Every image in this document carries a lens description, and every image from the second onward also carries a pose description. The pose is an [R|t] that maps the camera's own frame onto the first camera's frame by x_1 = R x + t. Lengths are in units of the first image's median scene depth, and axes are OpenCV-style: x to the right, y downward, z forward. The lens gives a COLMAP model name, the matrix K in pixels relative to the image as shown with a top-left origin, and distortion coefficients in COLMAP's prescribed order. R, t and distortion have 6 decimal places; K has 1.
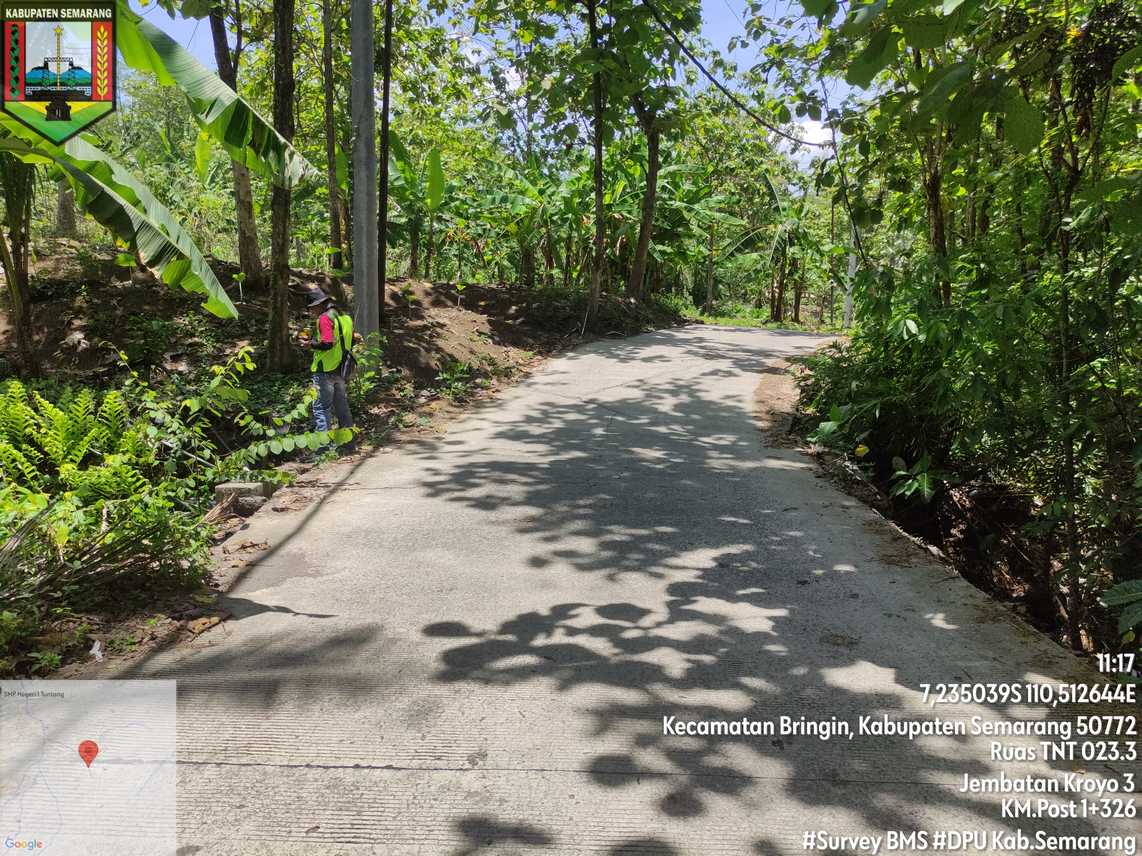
lens RADIAL K [[843.6, 0, 569.1], [0, 843.6, 424.9], [0, 0, 1]] dist [0.067231, -0.079938]
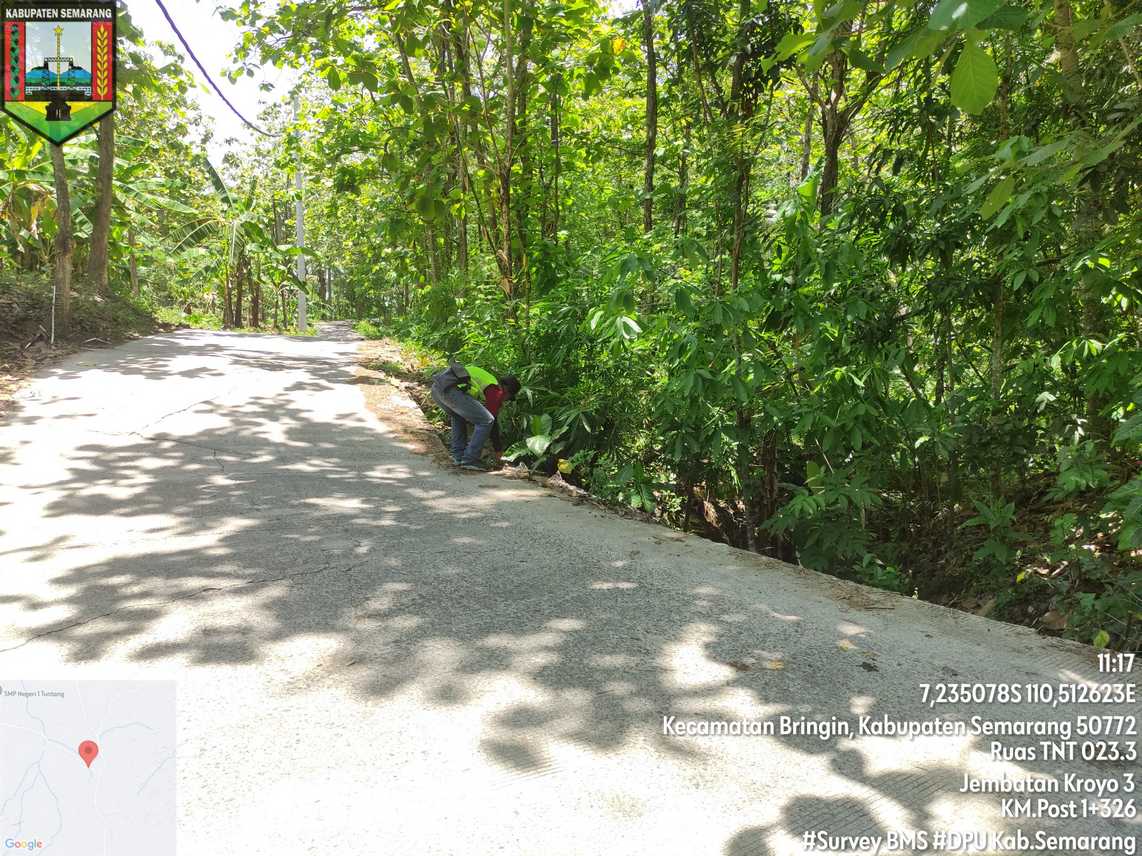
lens RADIAL K [[843.6, 0, 569.1], [0, 843.6, 424.9], [0, 0, 1]] dist [0.067231, -0.079938]
pose [[0.774549, -0.081182, 0.627282, -0.143479], [0.086866, 0.995985, 0.021640, -0.022931], [-0.626520, 0.037728, 0.778491, 0.238303]]
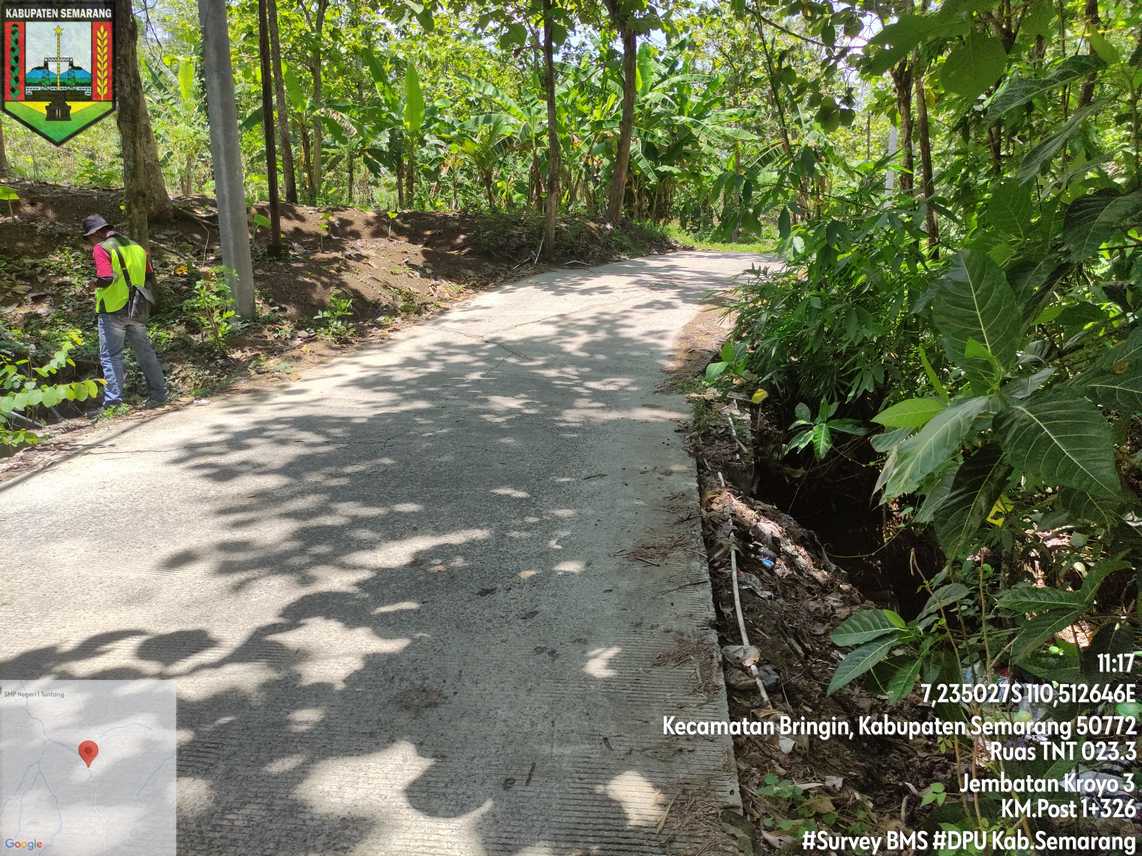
lens RADIAL K [[843.6, 0, 569.1], [0, 843.6, 424.9], [0, 0, 1]] dist [0.067231, -0.079938]
pose [[0.997268, -0.008576, -0.073372, 0.161940], [0.014236, 0.996931, 0.076975, -0.006393], [0.072487, -0.077809, 0.994330, 0.113208]]
